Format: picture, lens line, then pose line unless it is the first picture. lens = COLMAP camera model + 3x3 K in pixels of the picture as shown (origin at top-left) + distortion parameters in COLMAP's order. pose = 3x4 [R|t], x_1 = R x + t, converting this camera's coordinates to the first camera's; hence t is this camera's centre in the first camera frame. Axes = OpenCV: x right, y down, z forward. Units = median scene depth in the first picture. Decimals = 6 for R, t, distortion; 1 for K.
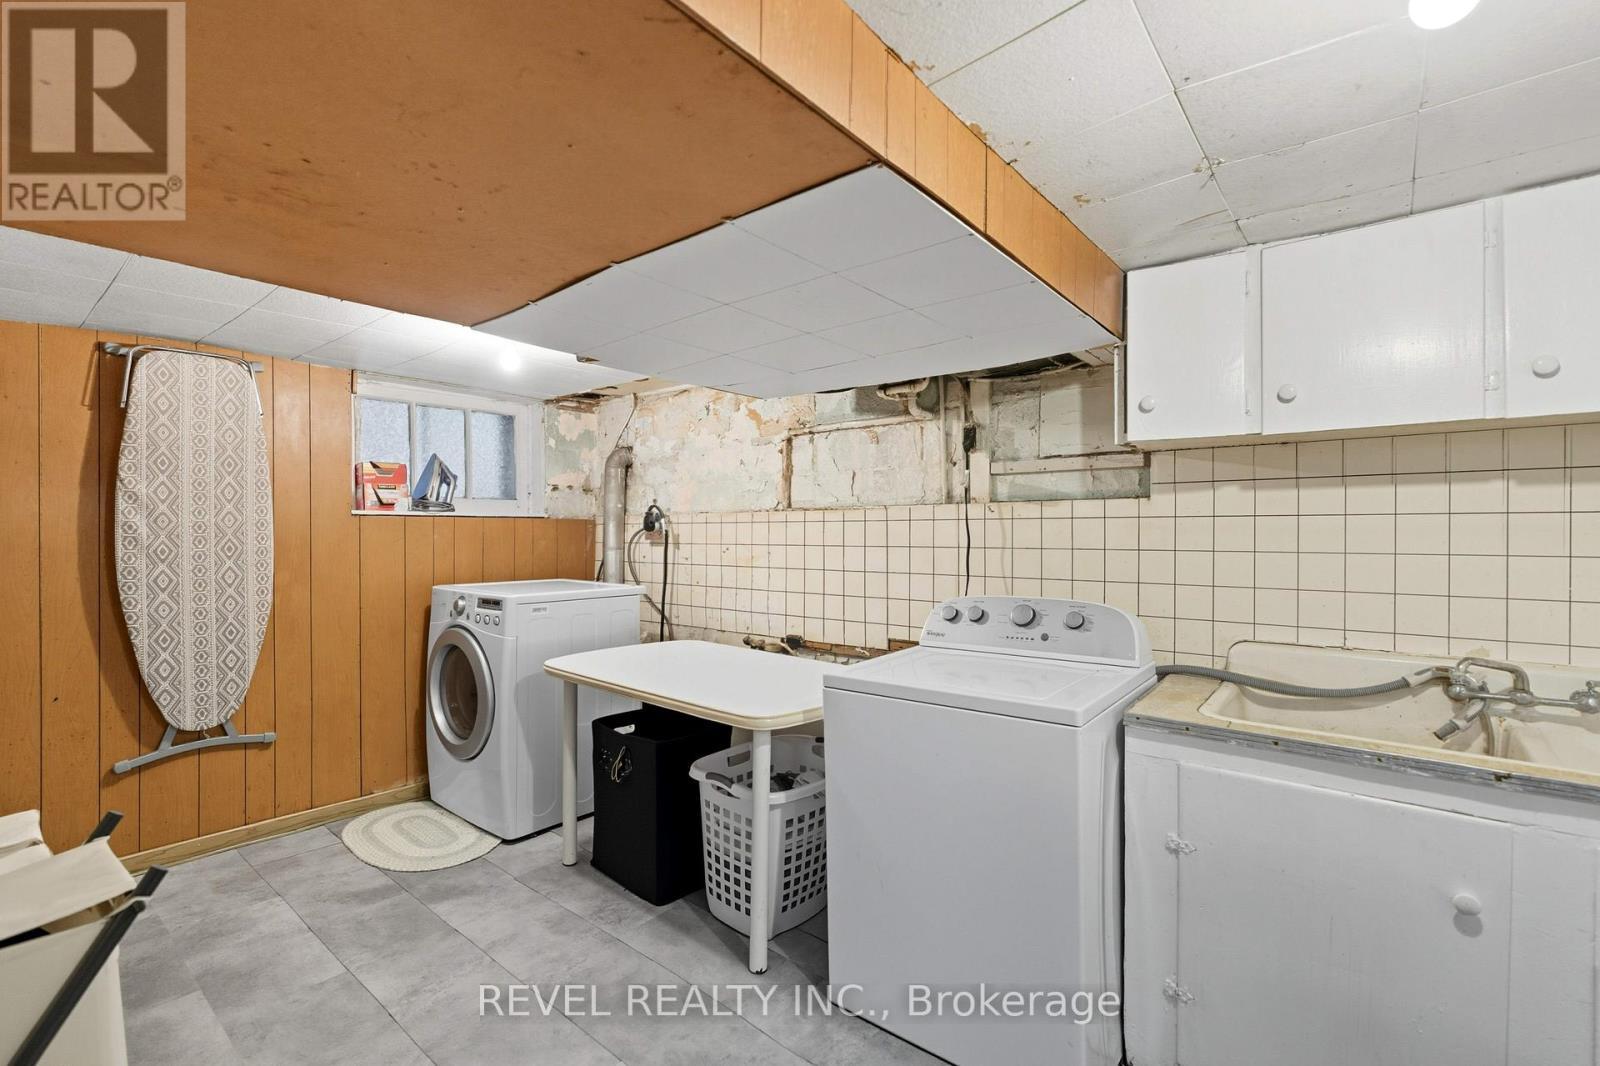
lens RADIAL K [[718.3, 0, 803.9], [0, 718.3, 536.7], [0, 0, 1]] dist [-0.000155, 0.000003]
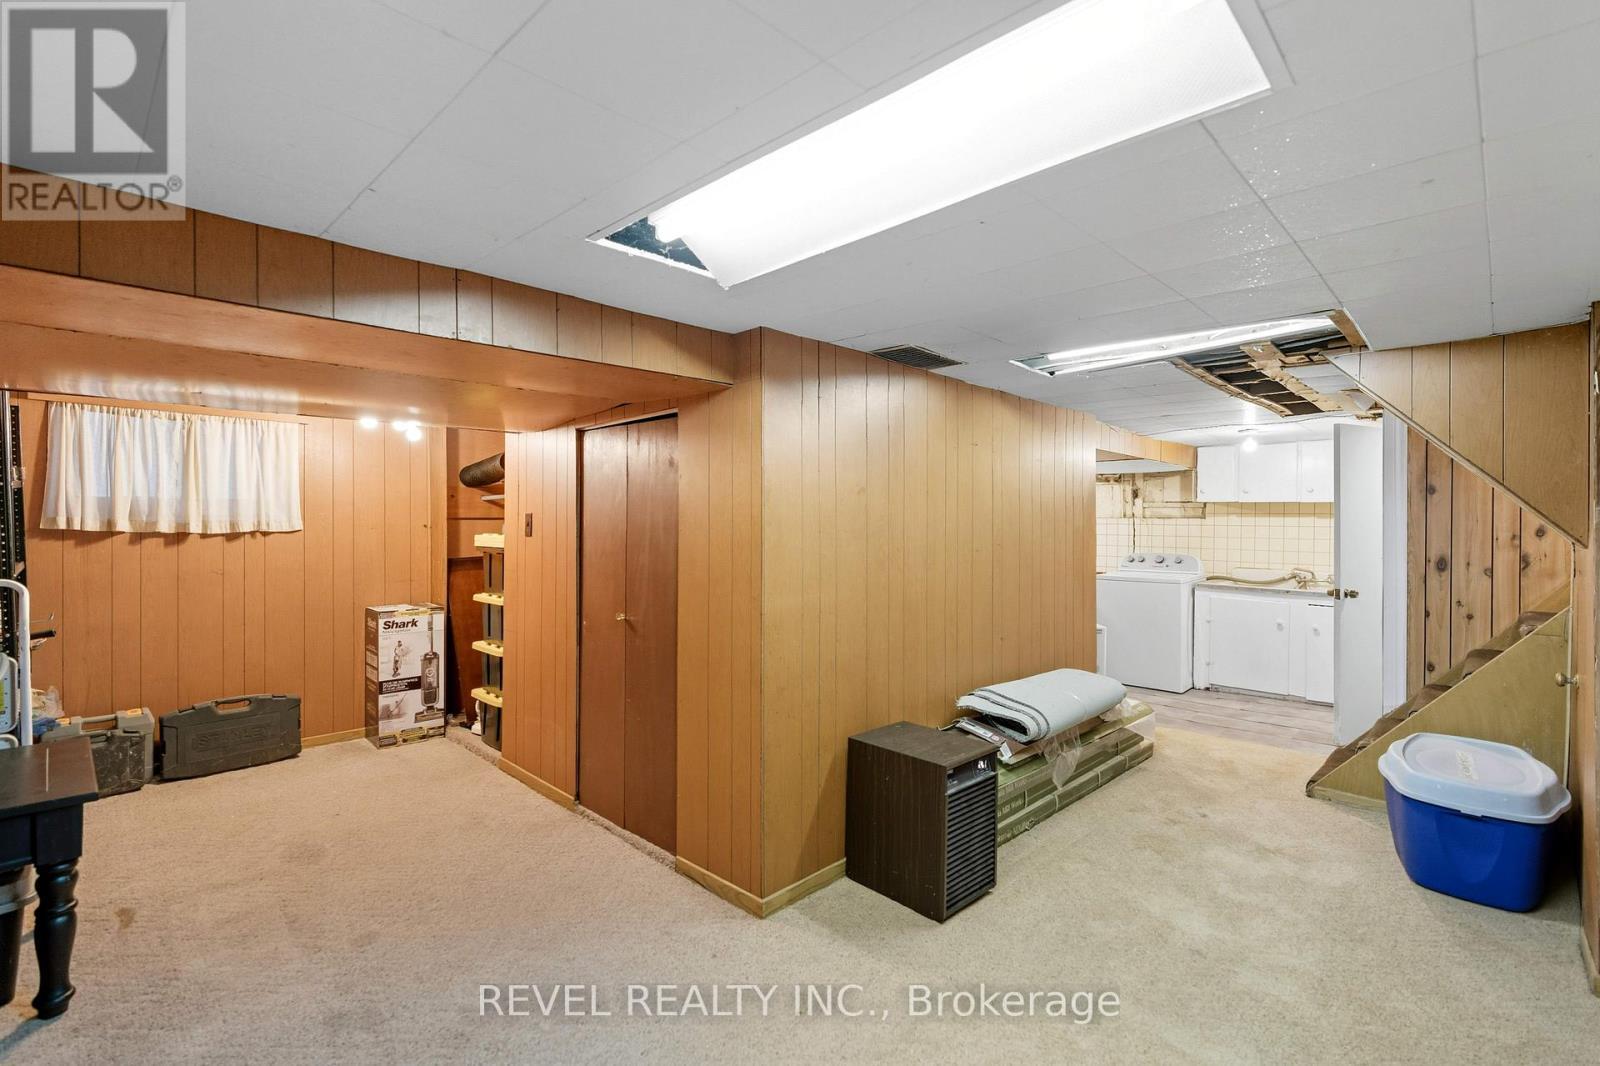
lens RADIAL K [[718.3, 0, 795.6], [0, 718.3, 529.5], [0, 0, 1]] dist [-0.000155, 0.000003]
pose [[0.995335, 0.006368, -0.096266, -0.858606], [-0.004822, 0.999856, 0.016287, -0.049093], [0.096356, -0.015746, 0.995222, -1.984479]]
